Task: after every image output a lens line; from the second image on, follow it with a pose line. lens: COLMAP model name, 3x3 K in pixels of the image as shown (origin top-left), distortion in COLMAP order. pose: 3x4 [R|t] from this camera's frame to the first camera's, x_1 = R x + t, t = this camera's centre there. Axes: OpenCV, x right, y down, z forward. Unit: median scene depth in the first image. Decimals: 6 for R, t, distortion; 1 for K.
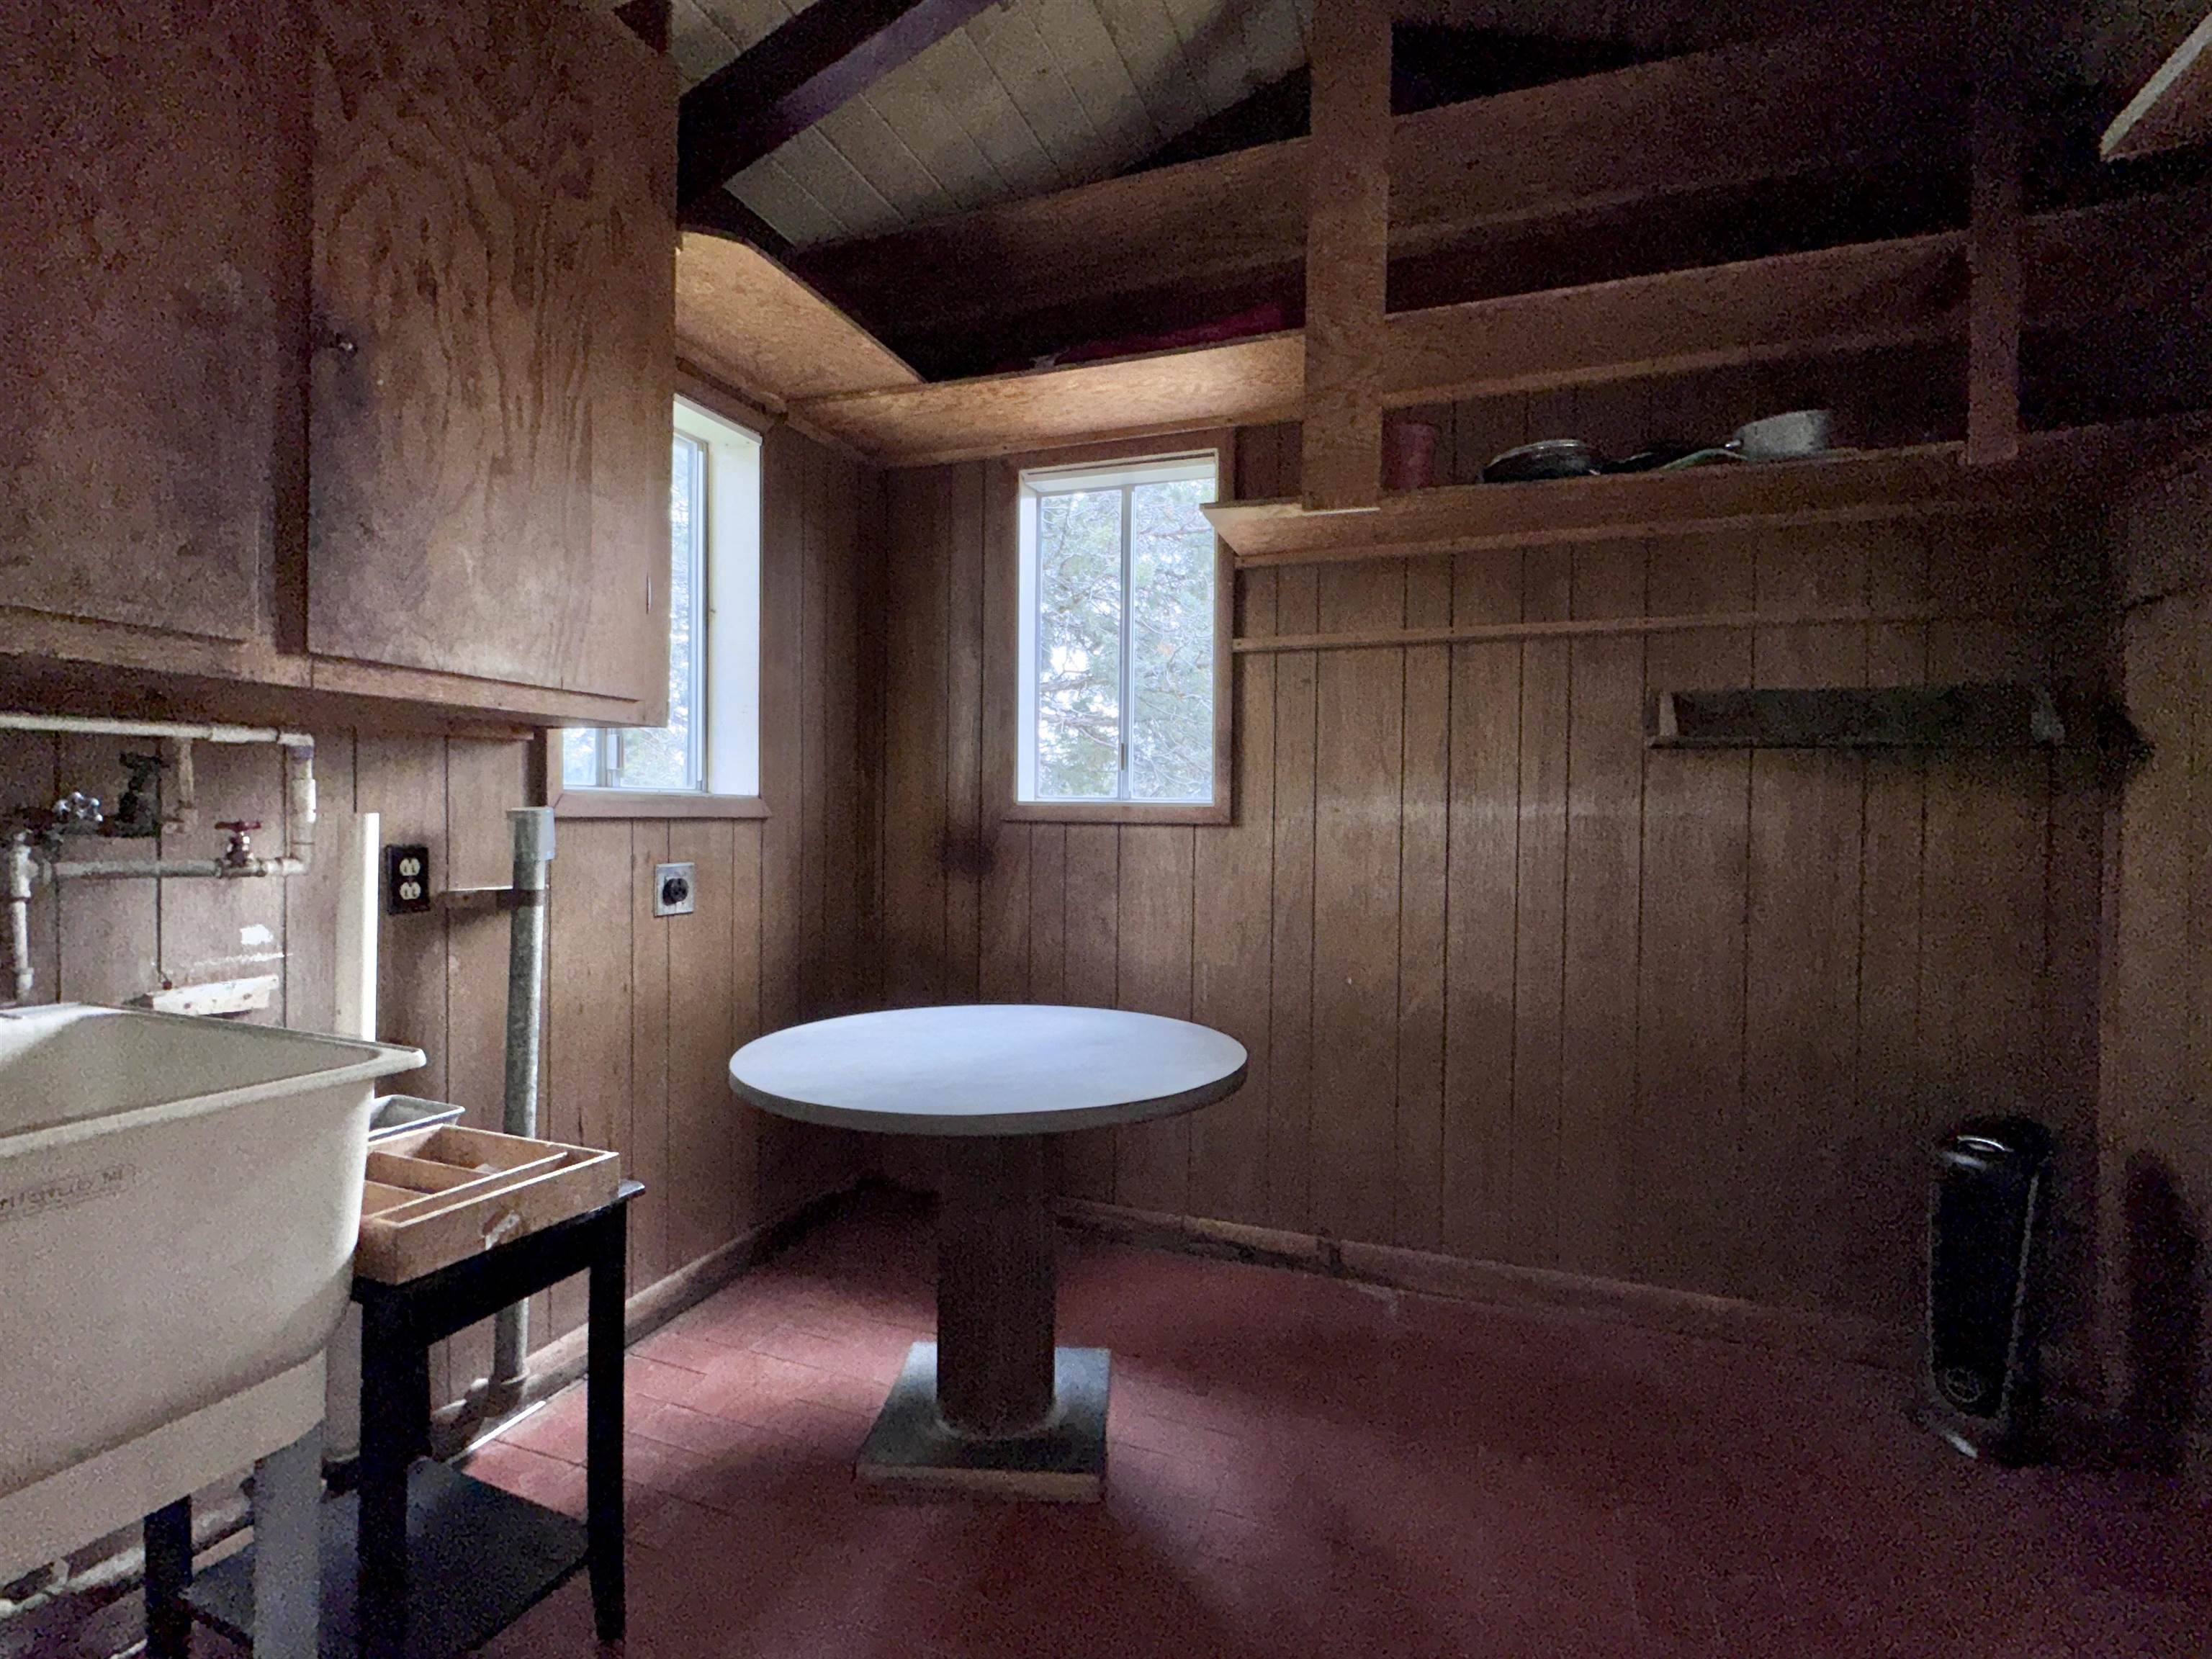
lens RADIAL K [[1014.3, 0, 1113.5], [0, 1014.3, 826.5], [0, 0, 1]] dist [0.000261, 0.000173]
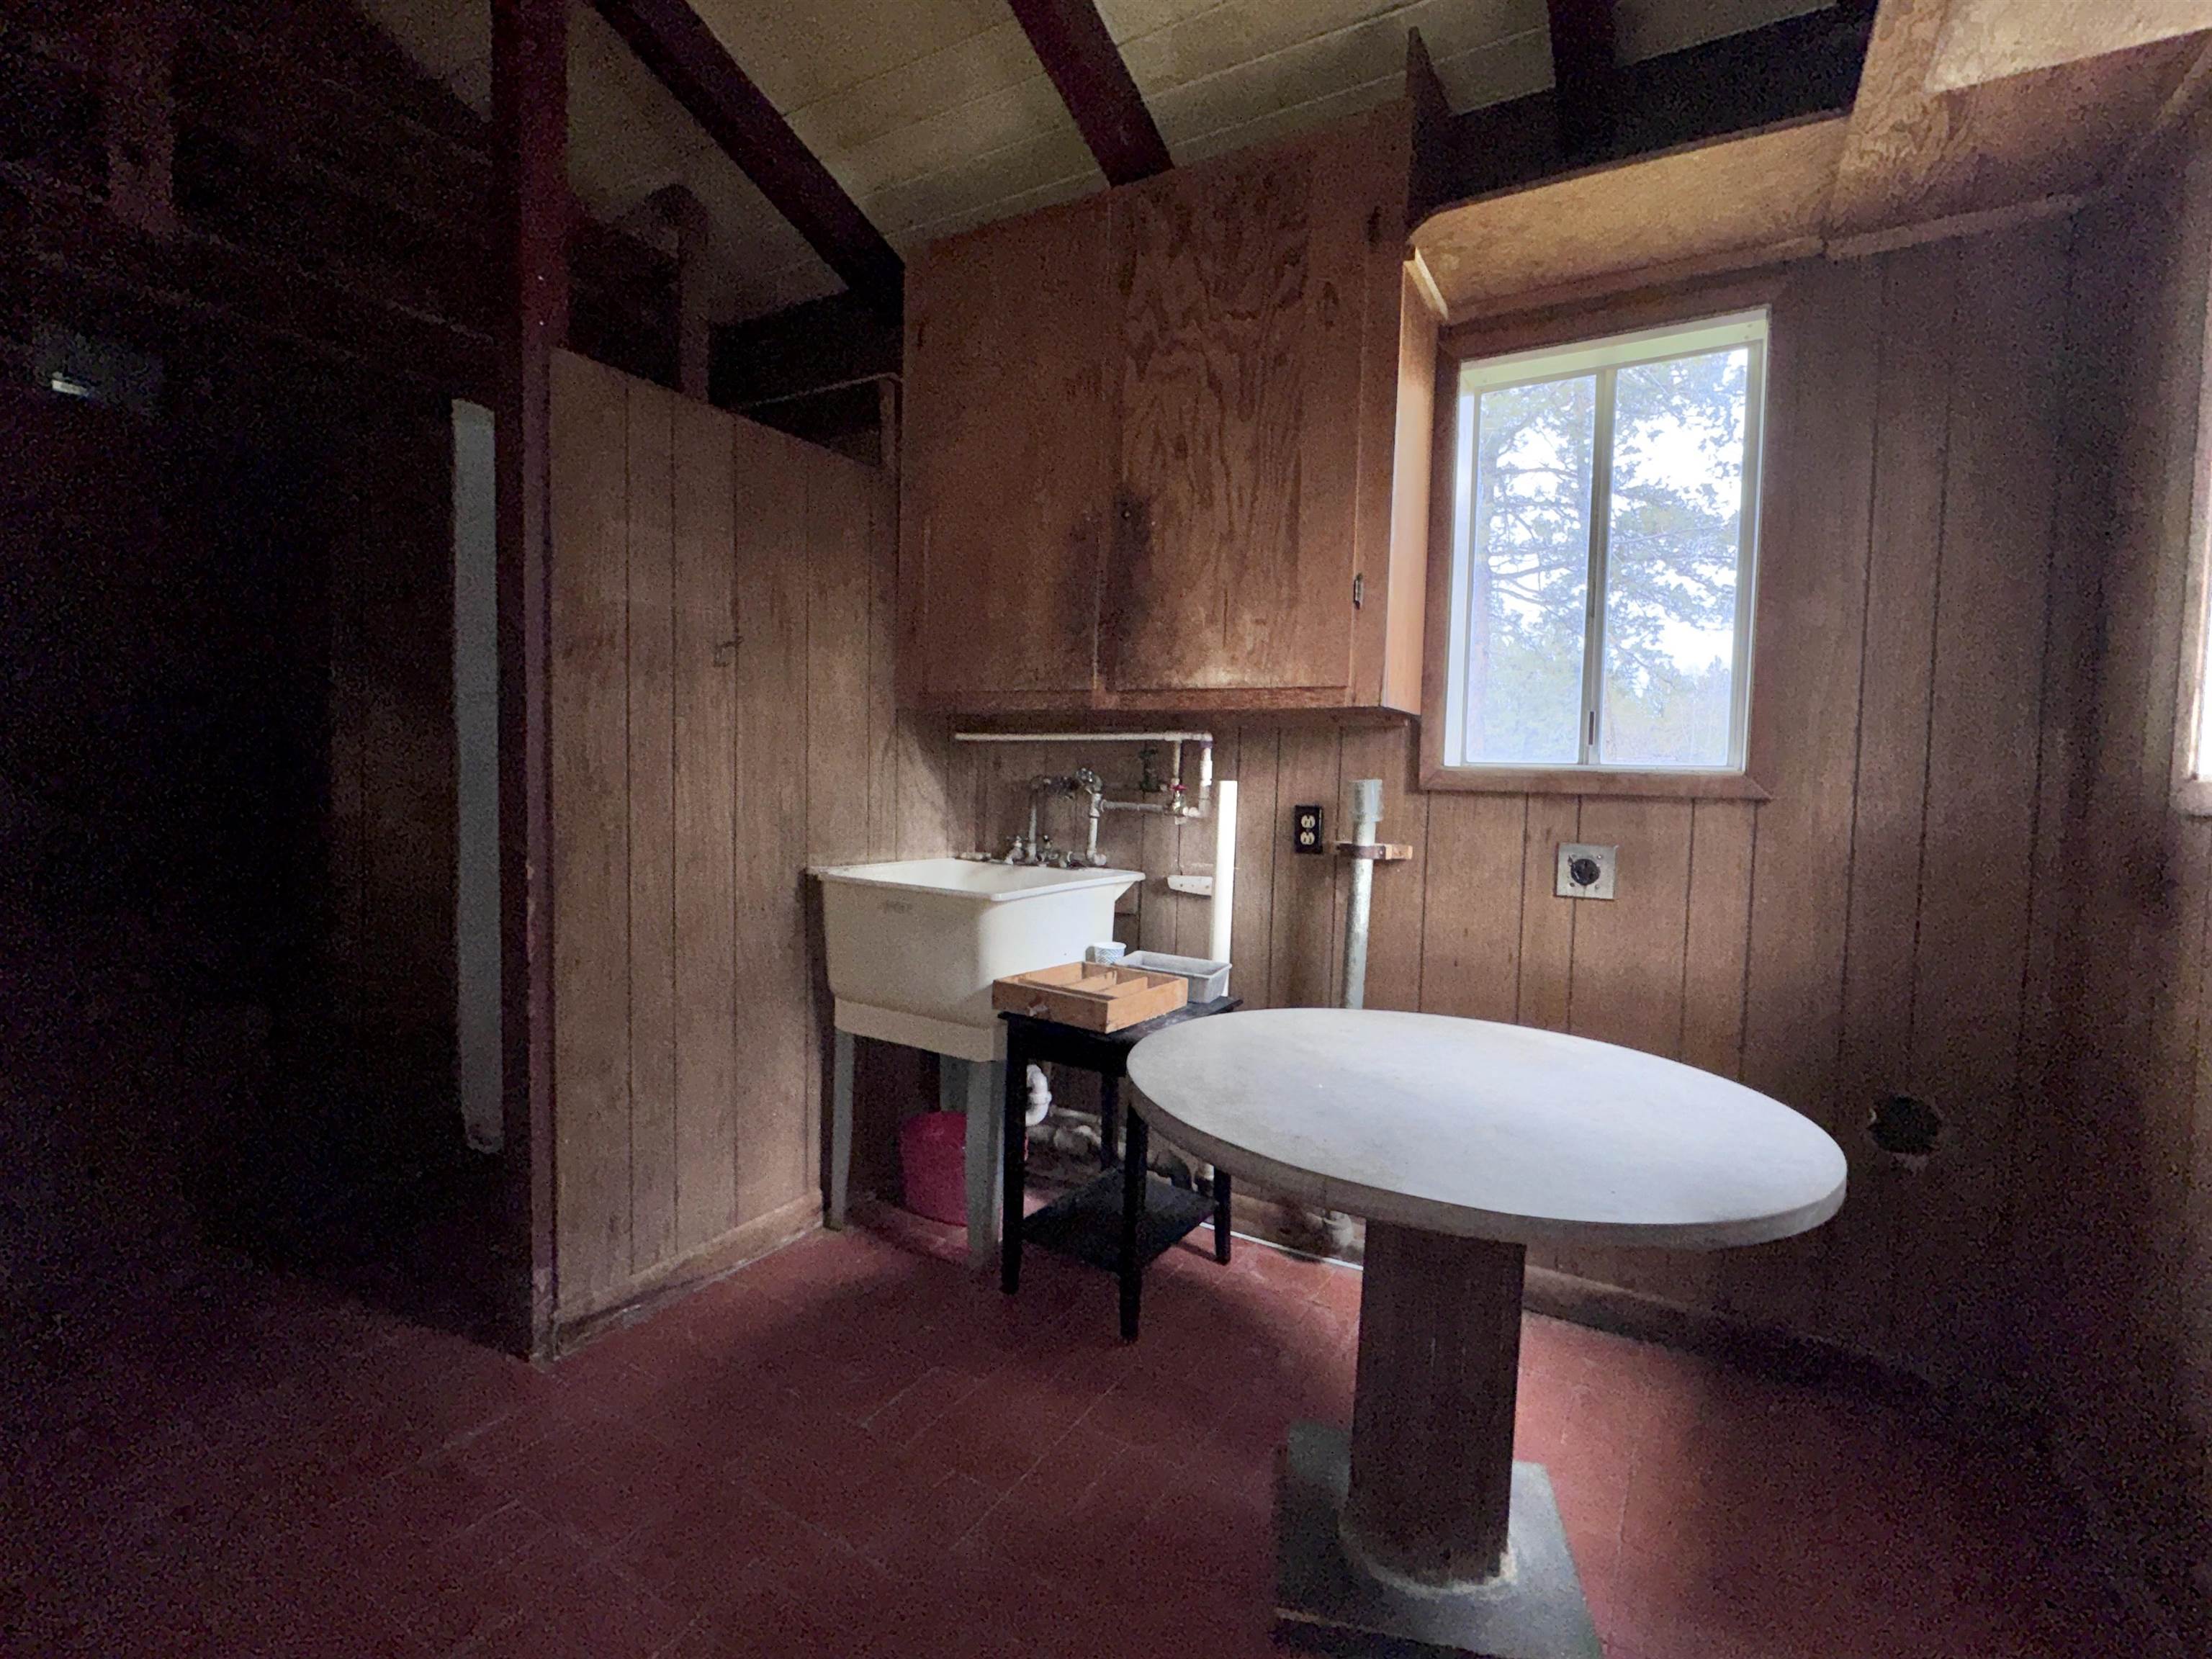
lens RADIAL K [[1014.3, 0, 1108.1], [0, 1014.3, 828.3], [0, 0, 1]] dist [0.000261, 0.000173]
pose [[-0.166914, 0.031560, -0.985466, 0.756052], [-0.042159, 0.998345, 0.039113, 0.005348], [0.985070, 0.048075, -0.165307, 0.952356]]
